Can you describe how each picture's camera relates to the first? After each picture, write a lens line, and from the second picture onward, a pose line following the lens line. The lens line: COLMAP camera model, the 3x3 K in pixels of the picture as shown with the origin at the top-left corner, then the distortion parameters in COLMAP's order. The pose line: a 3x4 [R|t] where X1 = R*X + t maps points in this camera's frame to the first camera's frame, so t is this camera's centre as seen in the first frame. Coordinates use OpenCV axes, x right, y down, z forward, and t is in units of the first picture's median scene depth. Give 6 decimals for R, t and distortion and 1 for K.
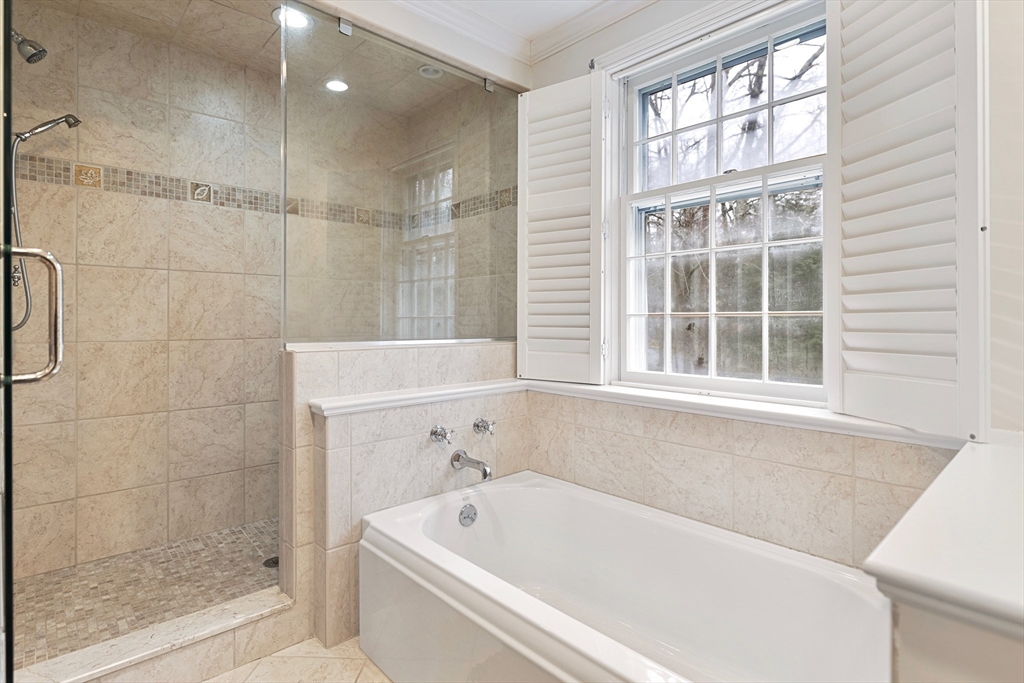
lens RADIAL K [[520.8, 0, 510.3], [0, 520.8, 320.2], [0, 0, 1]] dist [-0.003590, 0.000409]
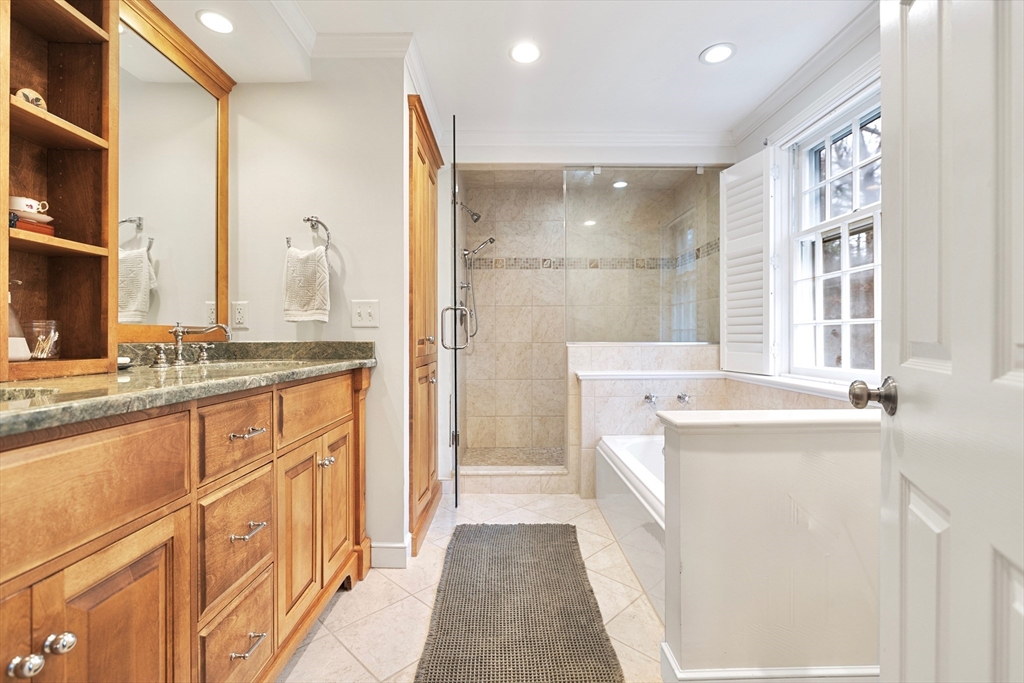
lens RADIAL K [[471.0, 0, 511.9], [0, 471.0, 338.9], [0, 0, 1]] dist [-0.020066, -0.001196]
pose [[0.740411, -0.000933, -0.672154, 0.489348], [0.003627, 0.999990, 0.002607, 0.021175], [0.672145, -0.004368, 0.740407, -0.364137]]
